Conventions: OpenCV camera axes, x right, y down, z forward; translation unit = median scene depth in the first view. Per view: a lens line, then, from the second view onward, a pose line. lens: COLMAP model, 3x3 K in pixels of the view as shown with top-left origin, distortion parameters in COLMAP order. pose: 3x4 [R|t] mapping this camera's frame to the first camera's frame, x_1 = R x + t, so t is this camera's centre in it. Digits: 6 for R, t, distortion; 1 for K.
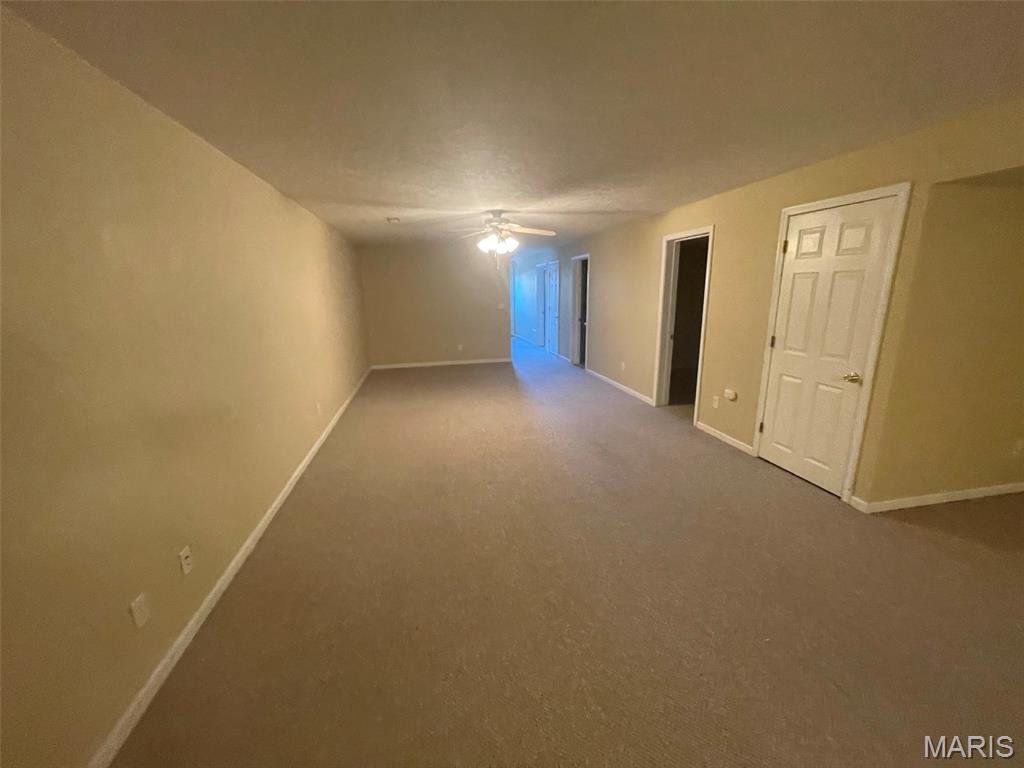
lens RADIAL K [[415.9, 0, 508.0], [0, 415.9, 387.5], [0, 0, 1]] dist [0.011073, -0.000187]
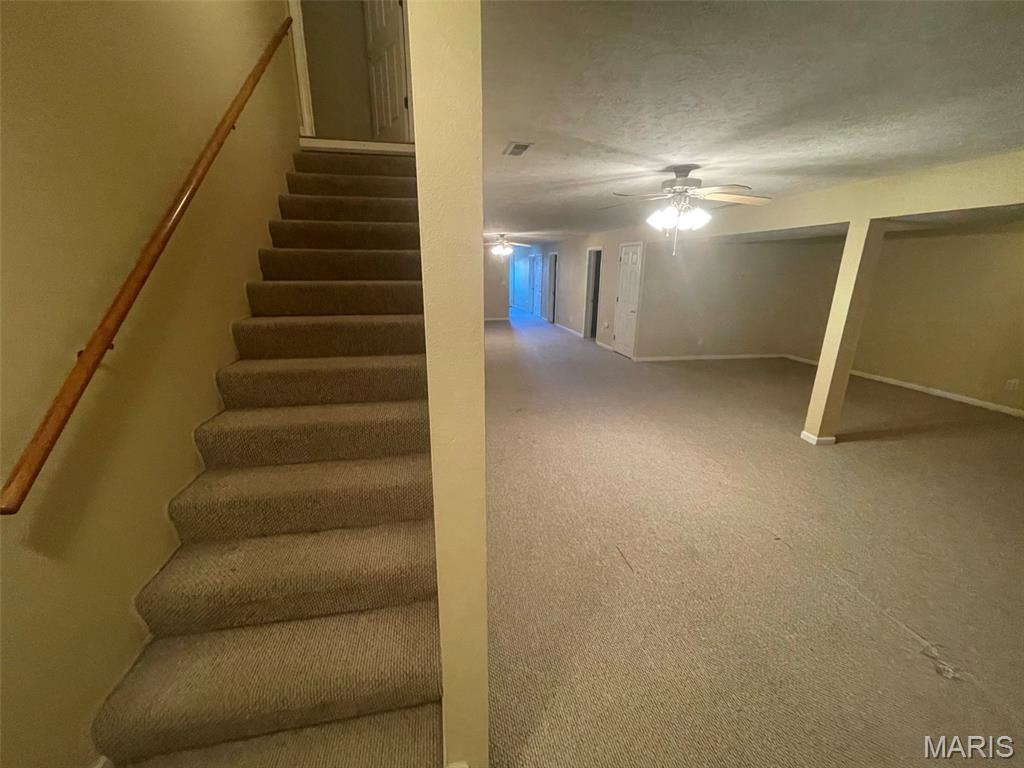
lens RADIAL K [[415.9, 0, 508.0], [0, 415.9, 387.5], [0, 0, 1]] dist [0.011073, -0.000187]
pose [[0.999705, 0.023748, -0.005099, 0.025152], [-0.023489, 0.998663, 0.046043, 0.180838], [0.006185, -0.045909, 0.998926, -0.853198]]
